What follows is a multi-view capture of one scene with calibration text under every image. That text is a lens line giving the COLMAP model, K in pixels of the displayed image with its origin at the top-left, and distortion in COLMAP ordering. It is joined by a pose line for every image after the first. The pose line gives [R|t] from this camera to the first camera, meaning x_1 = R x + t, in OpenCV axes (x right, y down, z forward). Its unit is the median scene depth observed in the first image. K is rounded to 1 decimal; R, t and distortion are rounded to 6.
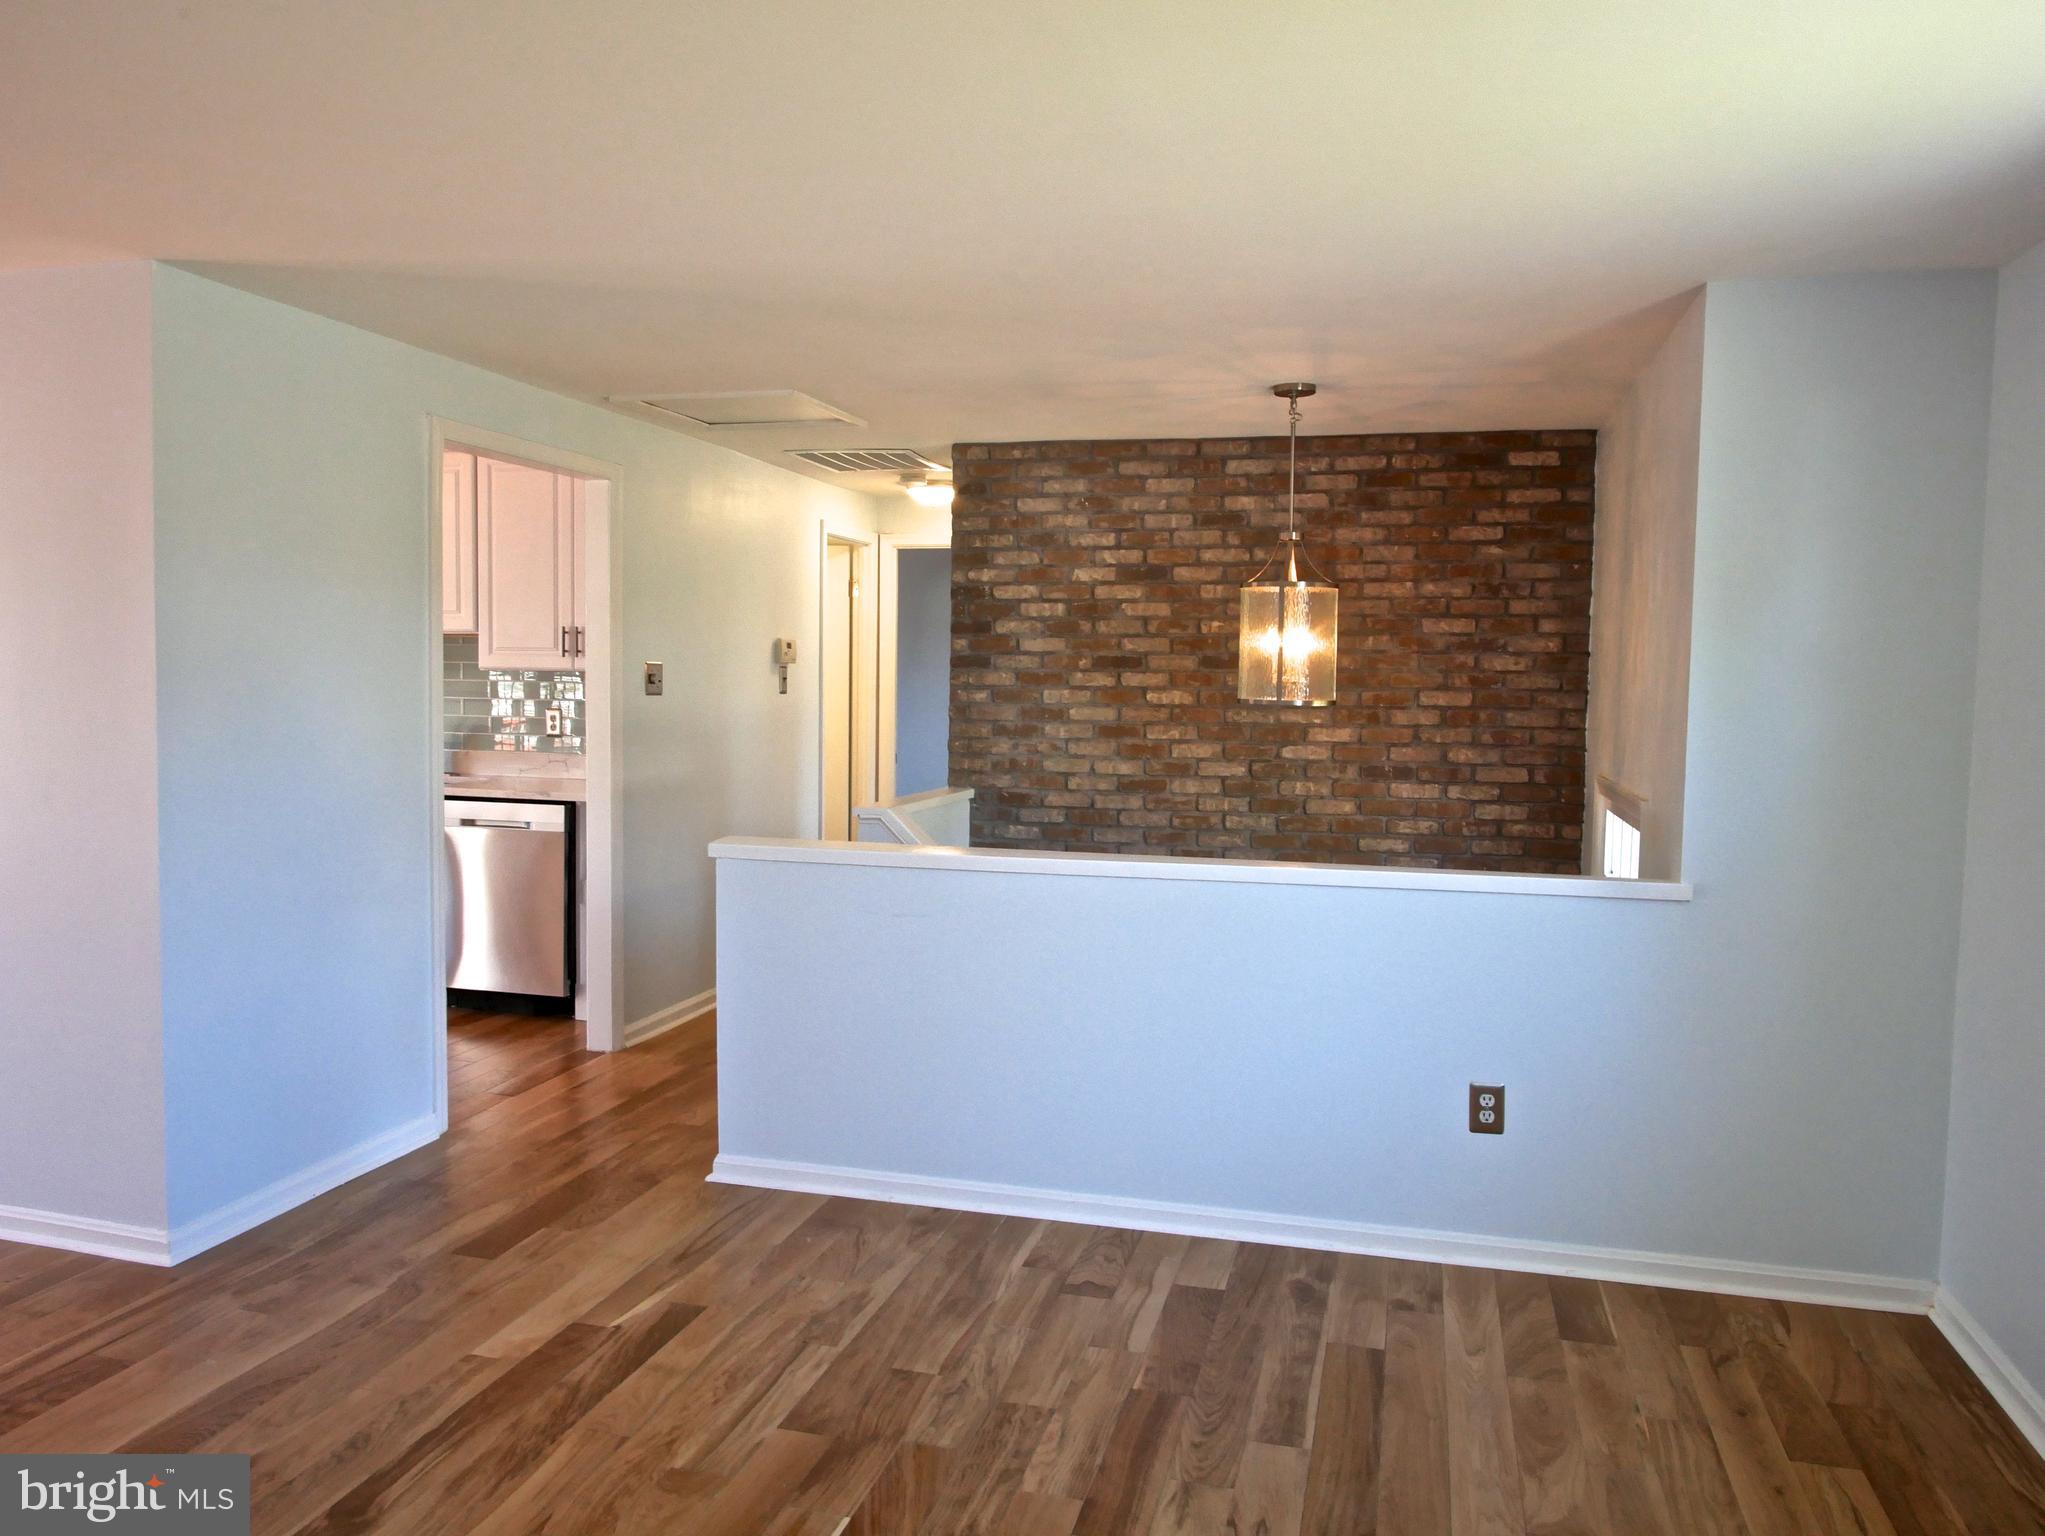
lens RADIAL K [[1466.7, 0, 1036.7], [0, 1466.7, 764.1], [0, 0, 1]] dist [-0.027151, -0.001616]
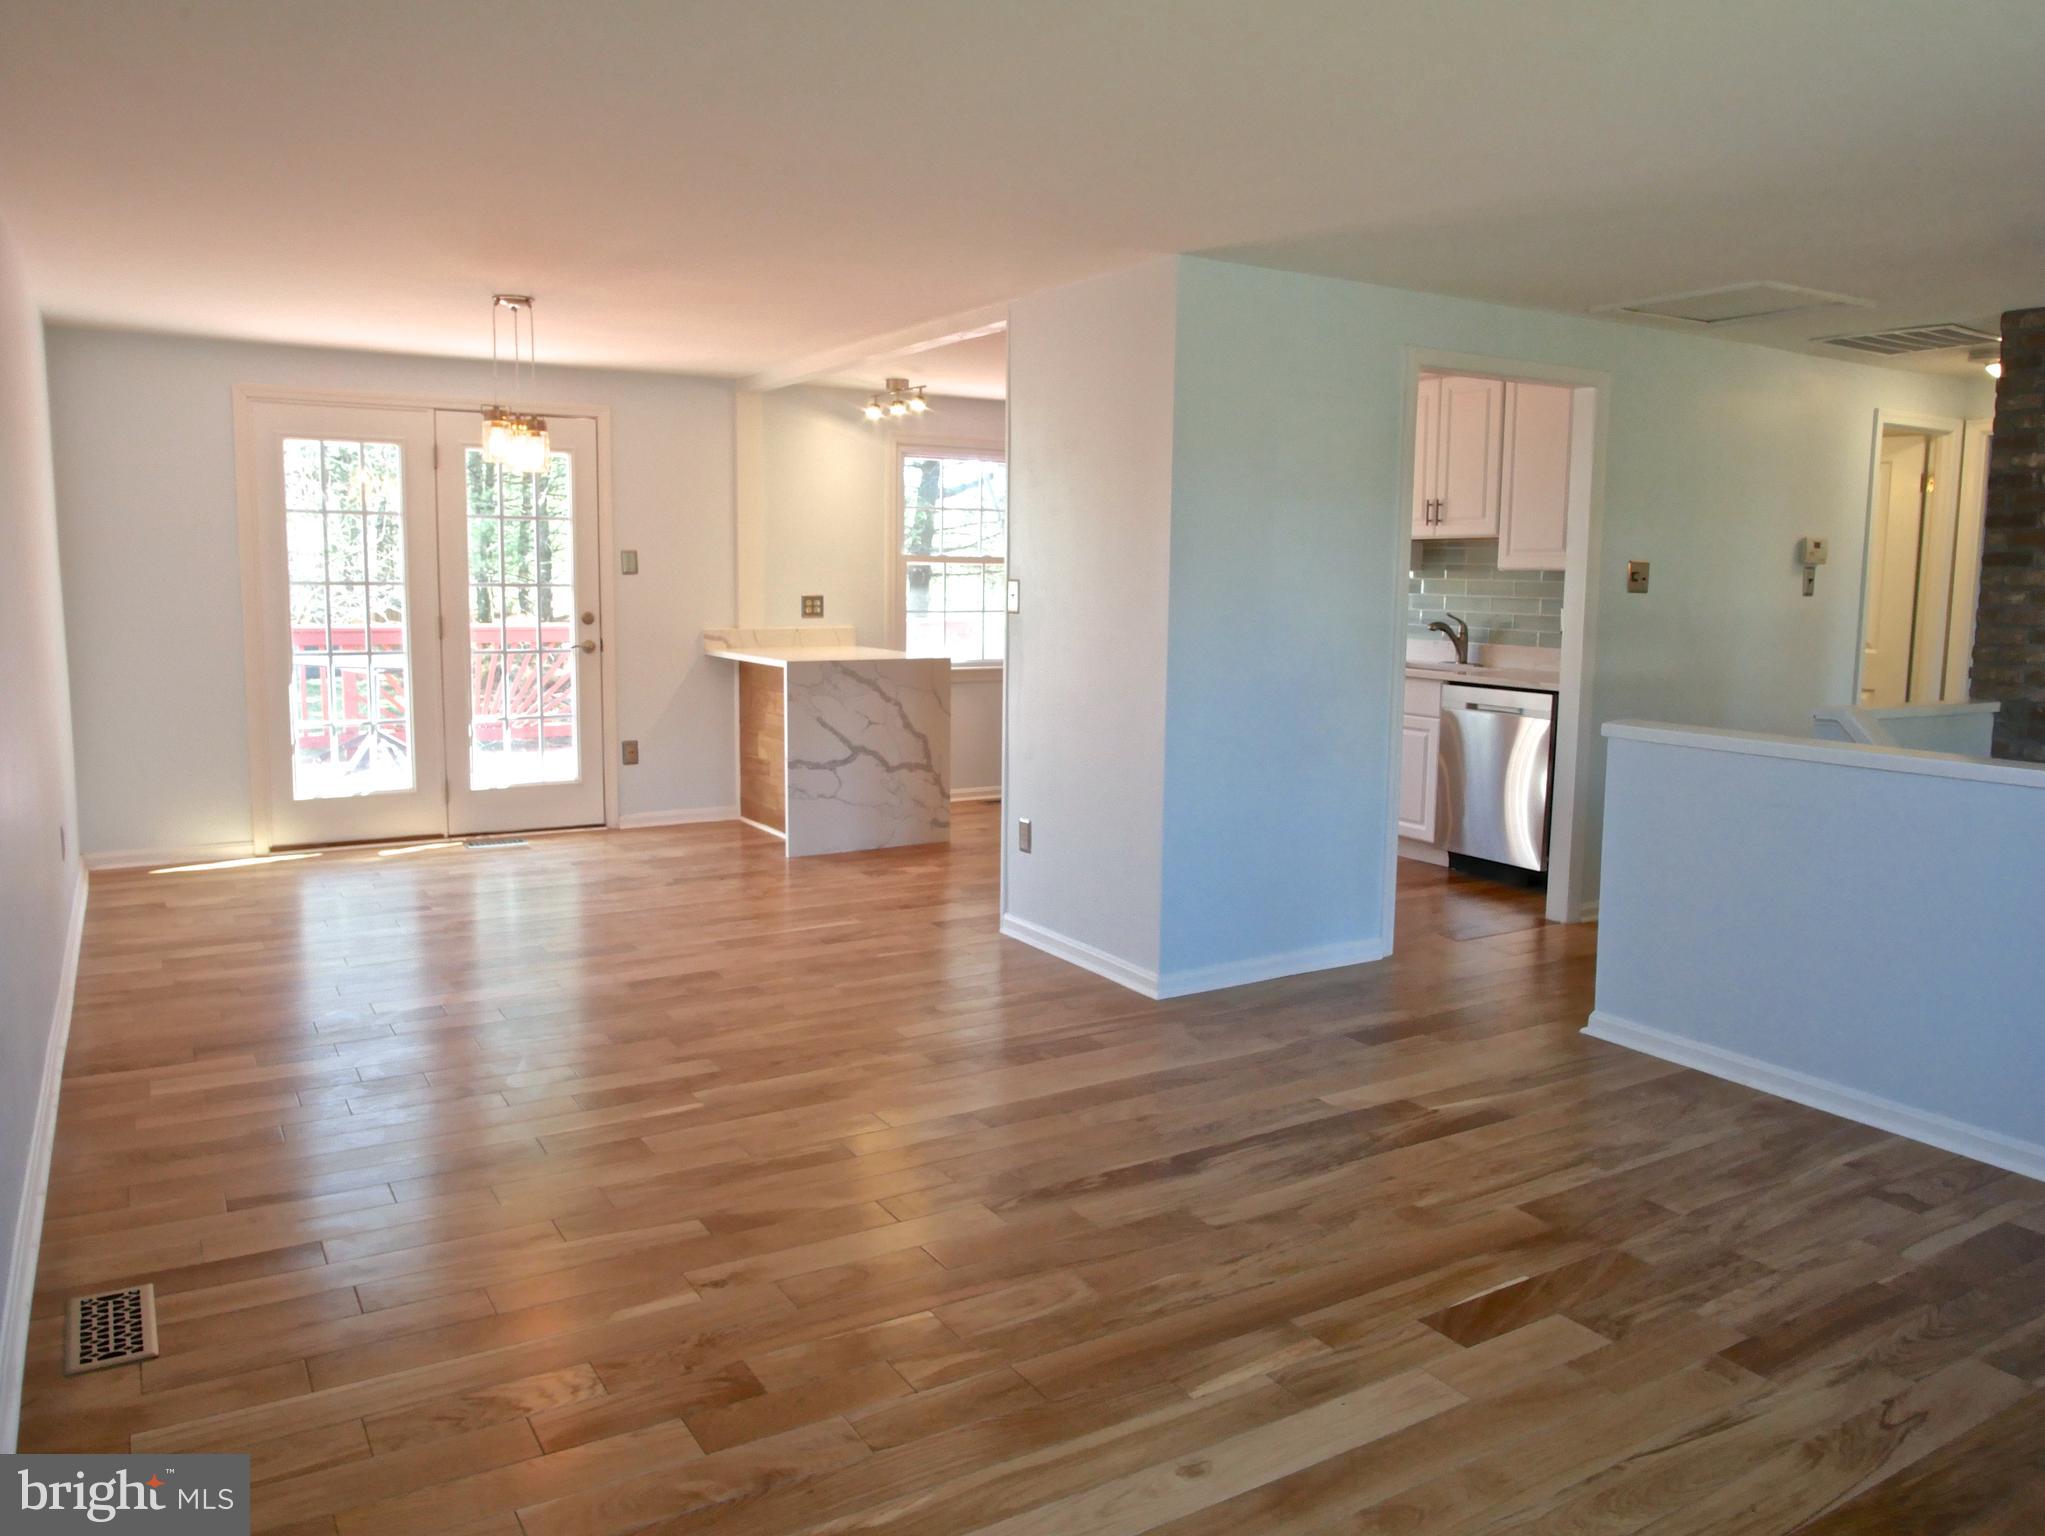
lens RADIAL K [[1466.7, 0, 1036.7], [0, 1466.7, 764.1], [0, 0, 1]] dist [-0.027151, -0.001616]
pose [[0.724283, 0.084422, -0.684315, 0.252097], [-0.044923, 0.996145, 0.075345, 0.025878], [0.688037, -0.023830, 0.725284, -0.080277]]
